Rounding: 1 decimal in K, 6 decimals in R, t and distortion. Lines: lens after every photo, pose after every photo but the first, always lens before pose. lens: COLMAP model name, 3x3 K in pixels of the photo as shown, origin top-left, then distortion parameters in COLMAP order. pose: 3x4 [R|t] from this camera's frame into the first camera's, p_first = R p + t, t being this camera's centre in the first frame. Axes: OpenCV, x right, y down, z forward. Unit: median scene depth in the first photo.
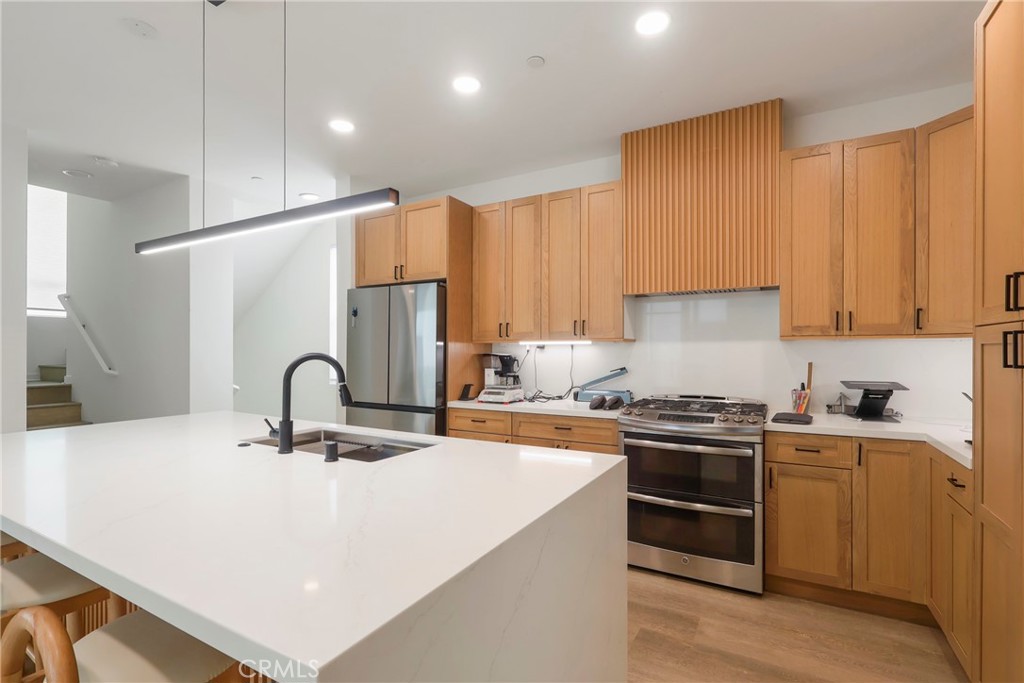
lens RADIAL K [[480.7, 0, 509.6], [0, 480.7, 347.7], [0, 0, 1]] dist [-0.004783, 0.001346]
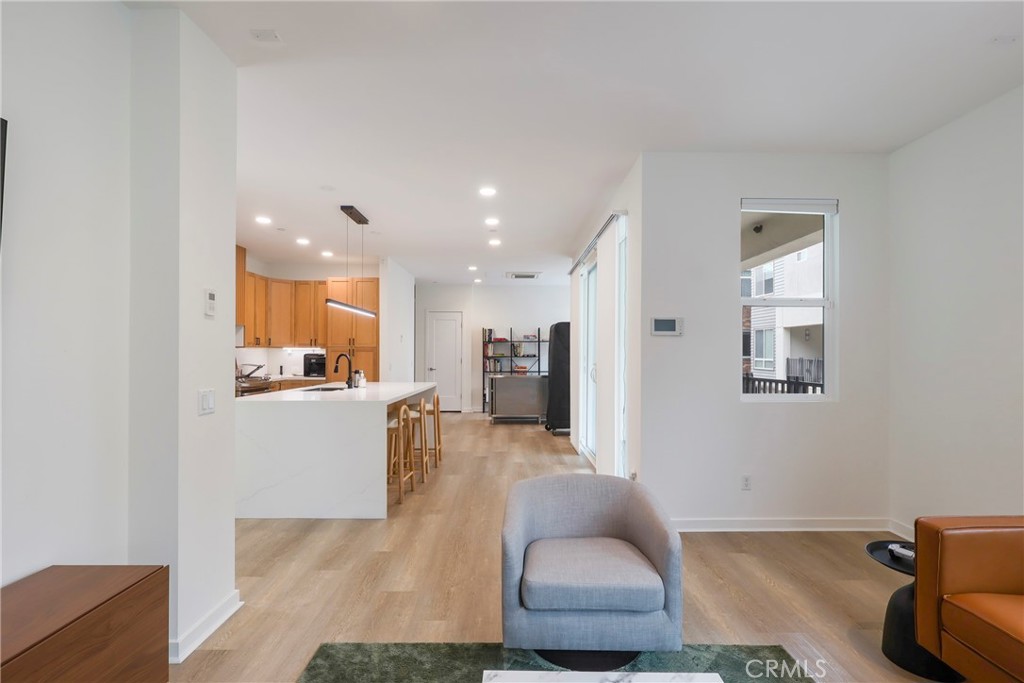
lens RADIAL K [[480.7, 0, 510.7], [0, 480.7, 350.7], [0, 0, 1]] dist [-0.004783, 0.001346]
pose [[-0.491104, 0.000620, 0.871101, -1.819678], [-0.008777, 0.999945, -0.005660, -0.000597], [-0.871057, -0.010425, -0.491071, 0.839266]]
